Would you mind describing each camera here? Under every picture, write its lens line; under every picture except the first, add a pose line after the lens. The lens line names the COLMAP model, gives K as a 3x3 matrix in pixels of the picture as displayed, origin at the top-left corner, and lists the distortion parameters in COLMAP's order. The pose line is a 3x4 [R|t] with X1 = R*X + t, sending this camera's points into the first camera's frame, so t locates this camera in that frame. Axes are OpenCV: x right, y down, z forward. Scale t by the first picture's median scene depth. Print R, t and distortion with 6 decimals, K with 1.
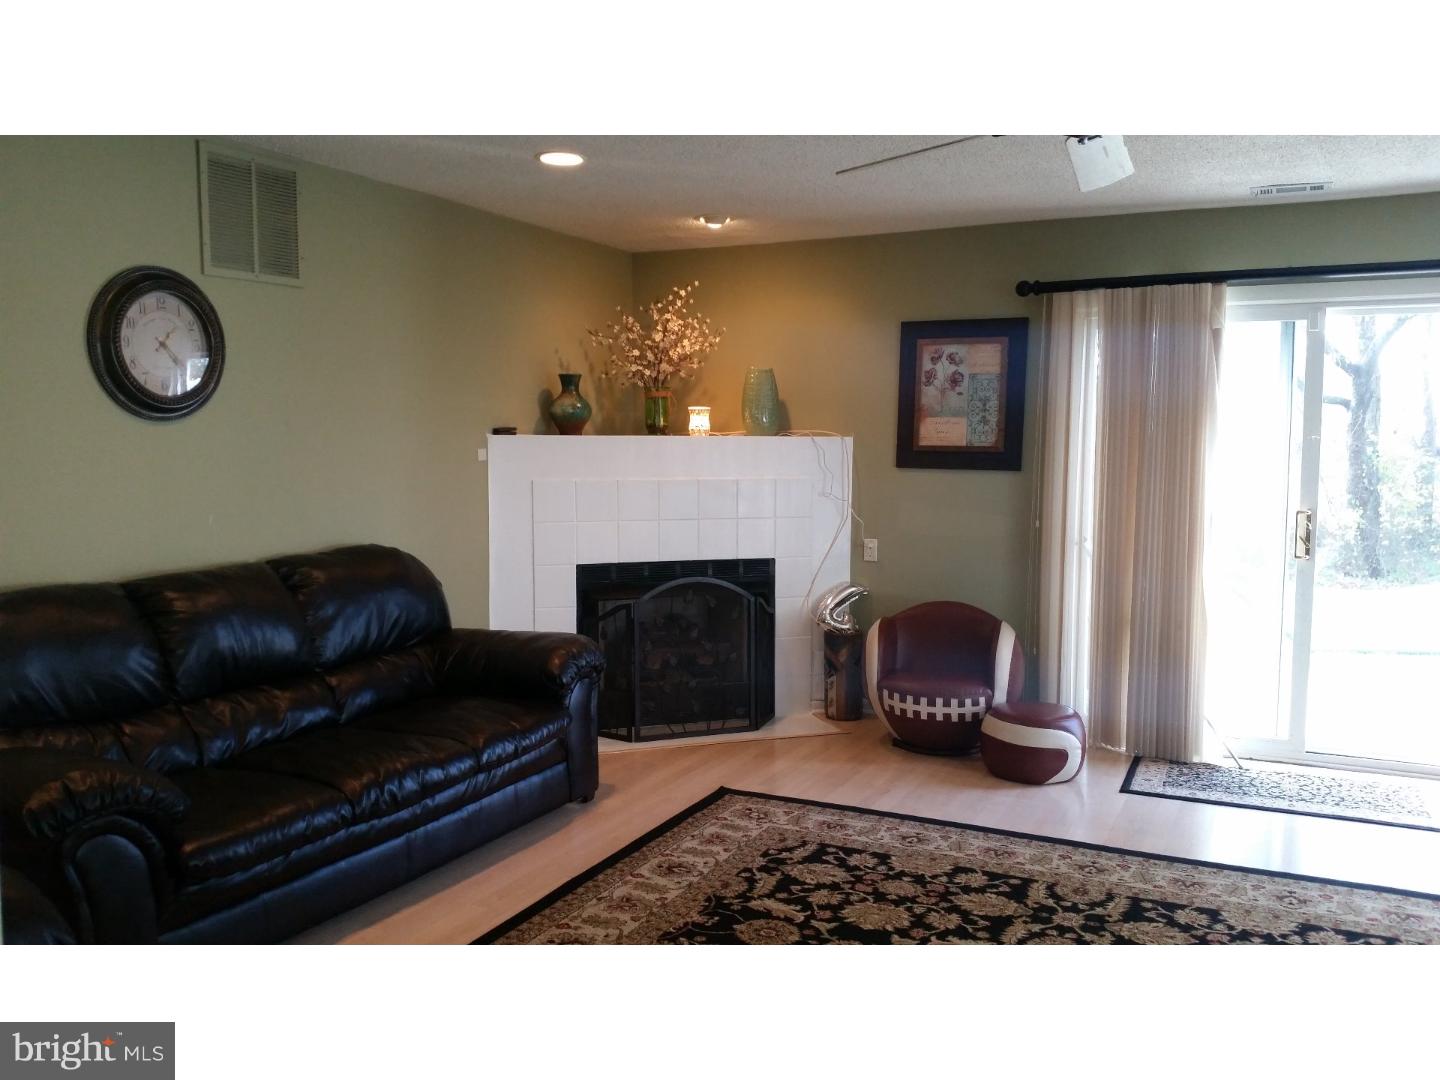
lens RADIAL K [[1154.0, 0, 732.6], [0, 1154.0, 537.3], [0, 0, 1]] dist [0.184830, -0.465333]
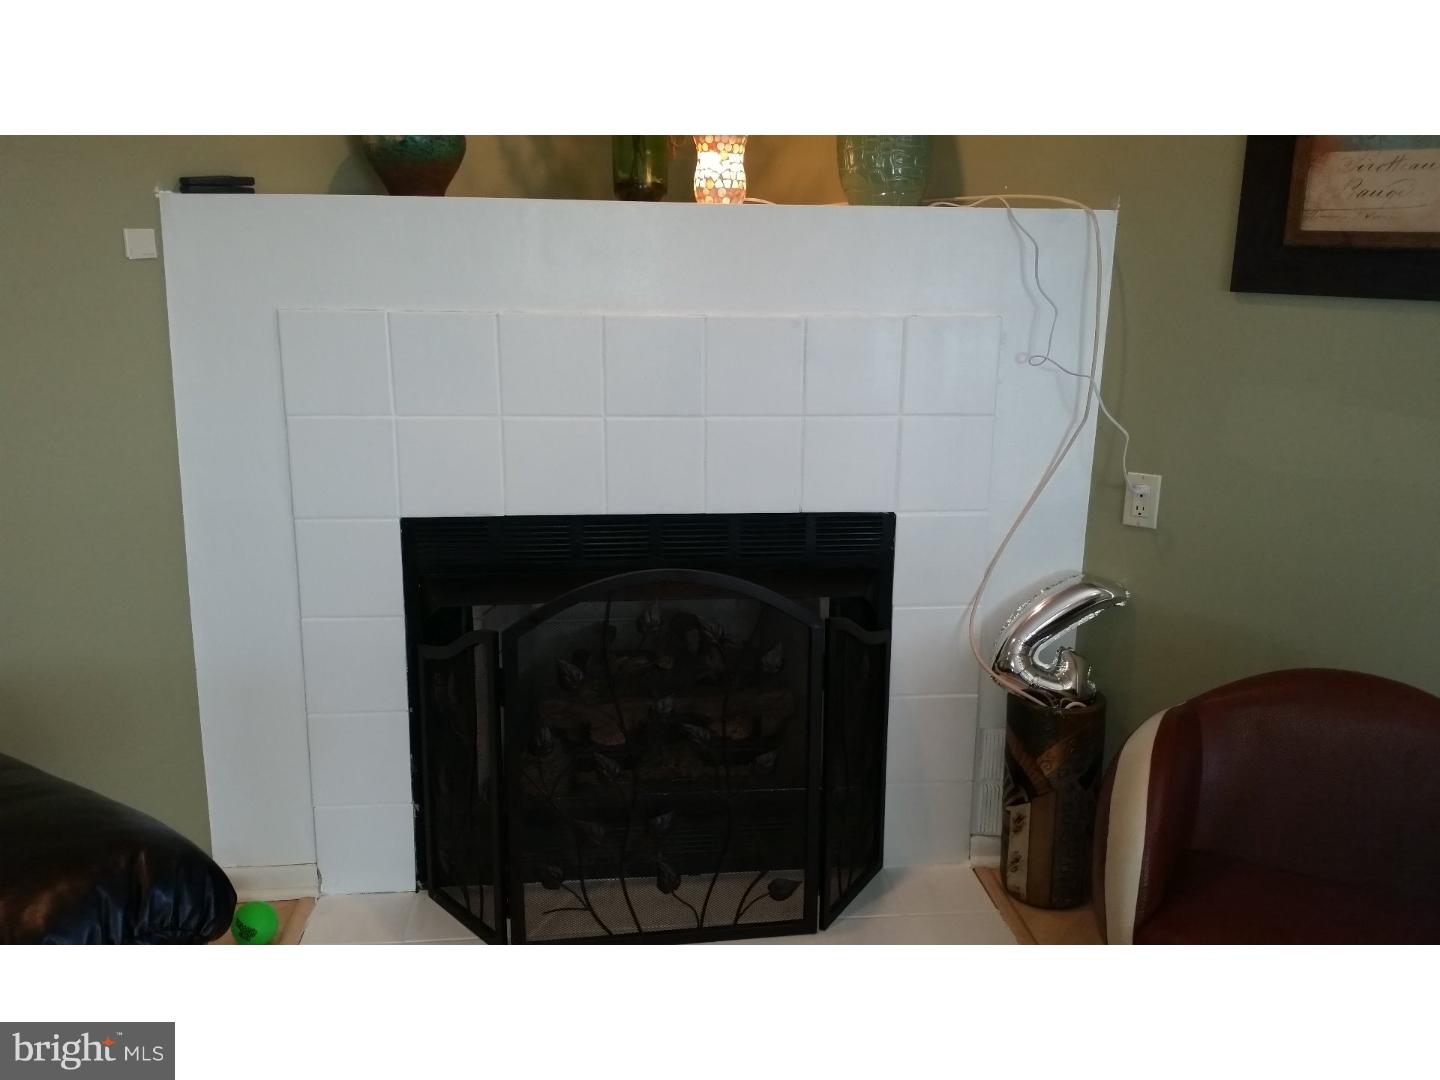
lens RADIAL K [[1154.0, 0, 732.6], [0, 1154.0, 537.3], [0, 0, 1]] dist [0.184830, -0.465333]
pose [[0.980780, 0.054353, -0.187394, 0.057809], [-0.026993, 0.988979, 0.145573, -0.032229], [0.193241, -0.137716, 0.971438, 0.584520]]
